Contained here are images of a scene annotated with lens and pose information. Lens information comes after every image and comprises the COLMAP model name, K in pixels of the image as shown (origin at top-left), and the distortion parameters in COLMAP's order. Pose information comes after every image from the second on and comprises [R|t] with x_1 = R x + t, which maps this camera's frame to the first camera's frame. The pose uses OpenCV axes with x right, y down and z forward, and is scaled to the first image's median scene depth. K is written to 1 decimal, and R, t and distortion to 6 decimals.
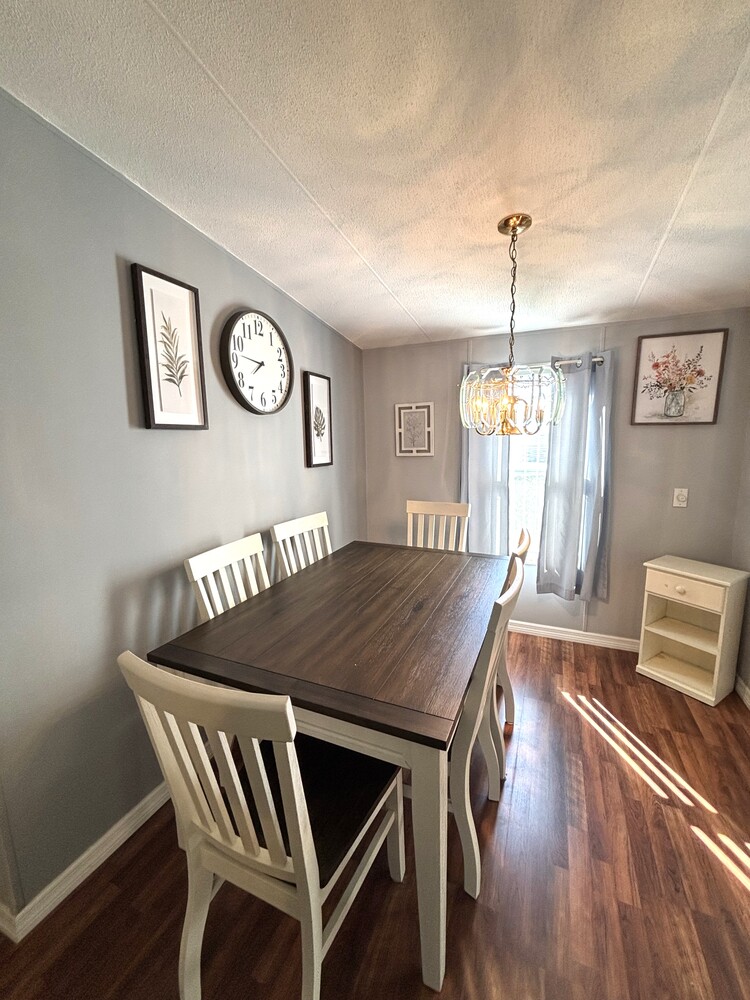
lens RADIAL K [[403.0, 0, 380.1], [0, 403.0, 498.4], [0, 0, 1]] dist [0.000395, 0.000388]
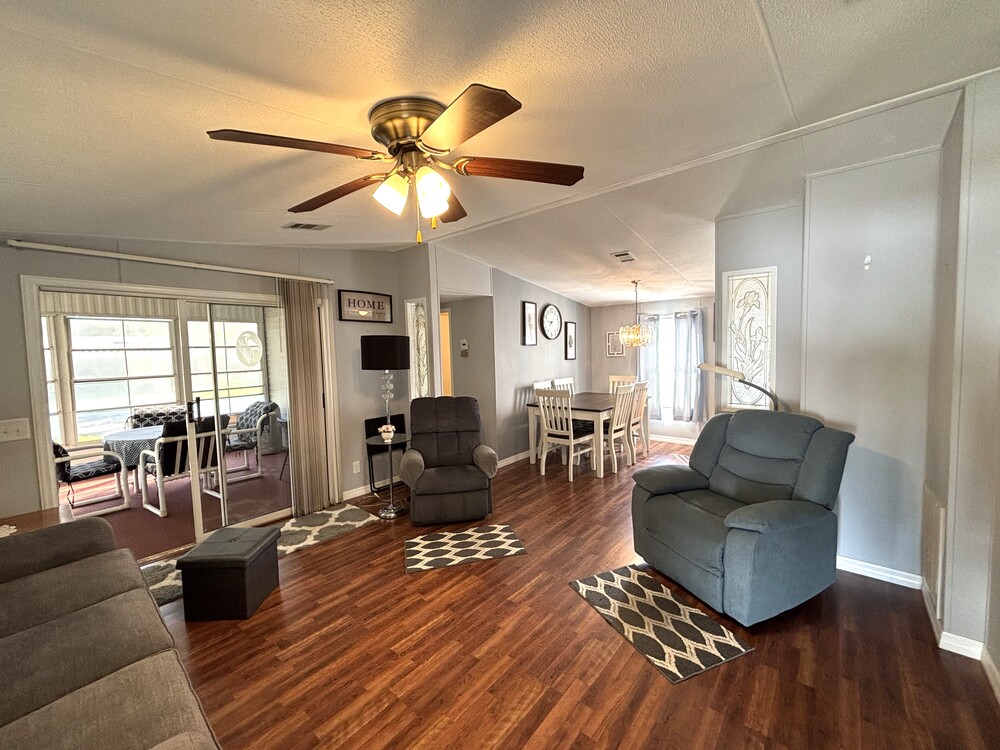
lens RADIAL K [[403.0, 0, 492.6], [0, 403.0, 375.9], [0, 0, 1]] dist [0.000395, 0.000388]
pose [[0.954084, 0.015845, -0.299120, 0.135709], [-0.039078, 0.996650, -0.071851, 0.223292], [0.296980, 0.080241, 0.951506, -1.519475]]
